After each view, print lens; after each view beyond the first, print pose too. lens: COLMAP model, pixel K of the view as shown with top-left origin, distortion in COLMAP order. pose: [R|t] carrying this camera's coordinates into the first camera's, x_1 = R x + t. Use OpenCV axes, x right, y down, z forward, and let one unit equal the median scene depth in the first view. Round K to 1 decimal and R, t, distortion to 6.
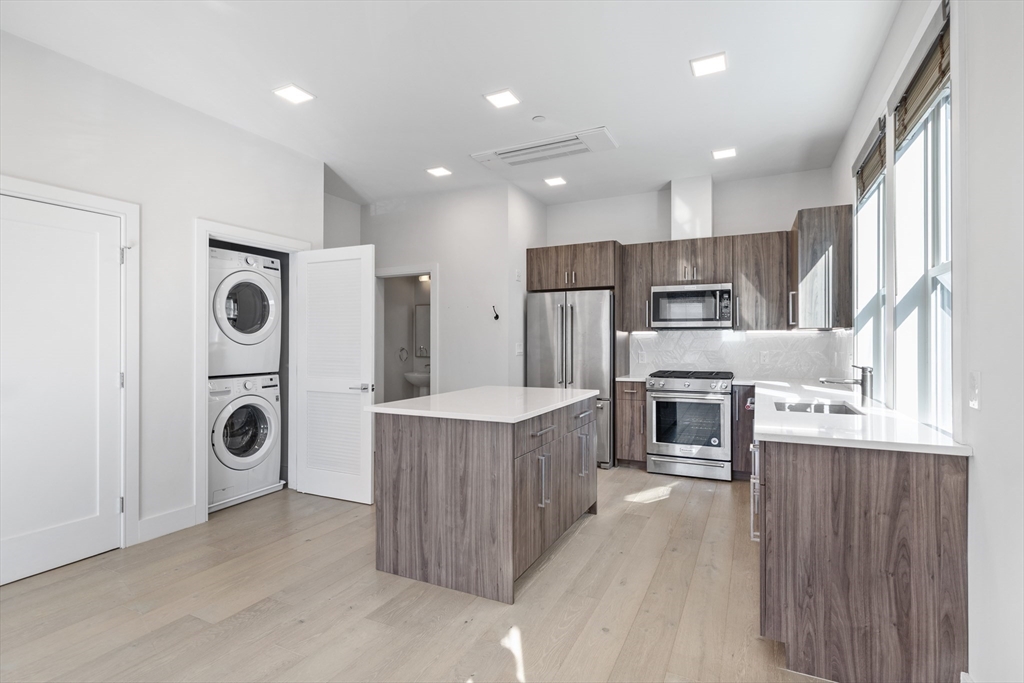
lens RADIAL K [[499.6, 0, 512.0], [0, 499.6, 341.5], [0, 0, 1]] dist [-0.002680, 0.000008]
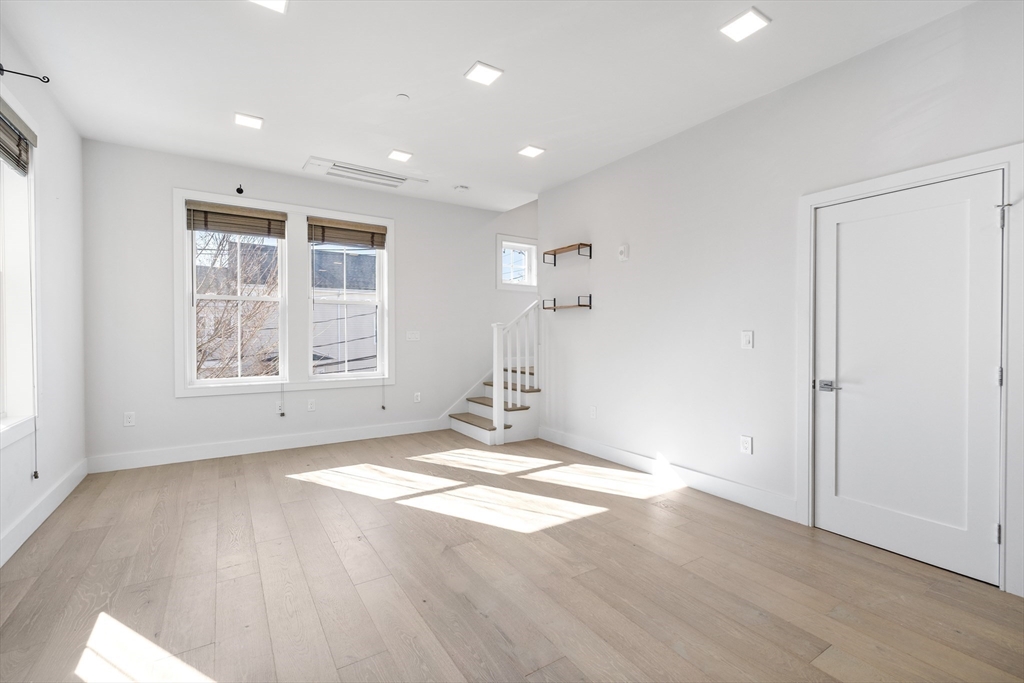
lens RADIAL K [[446.8, 0, 512.0], [0, 446.8, 341.5], [0, 0, 1]] dist [0.001050, 0.000051]
pose [[-0.516689, 0.010960, -0.856103, 0.148360], [0.000880, 0.999924, 0.012270, 0.009317], [0.856173, 0.005587, -0.516660, 0.477408]]
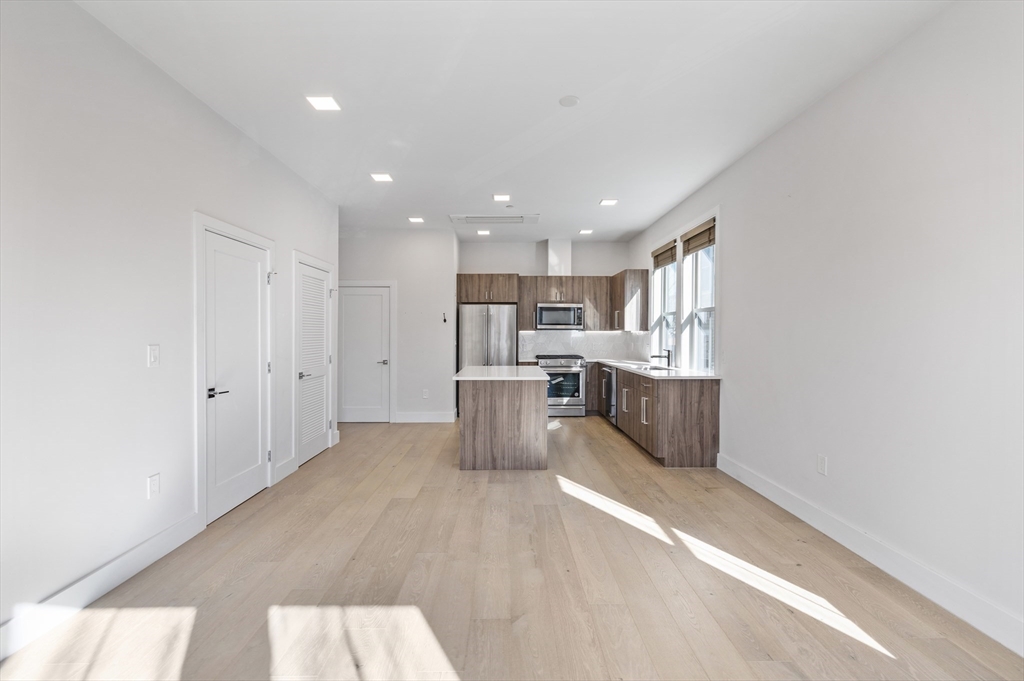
lens RADIAL K [[446.8, 0, 512.0], [0, 446.8, 340.5], [0, 0, 1]] dist [0.001050, 0.000051]
pose [[0.891628, -0.005228, 0.452738, -0.502639], [-0.001955, 0.999880, 0.015397, -0.012722], [-0.452764, -0.014613, 0.891510, -0.289376]]
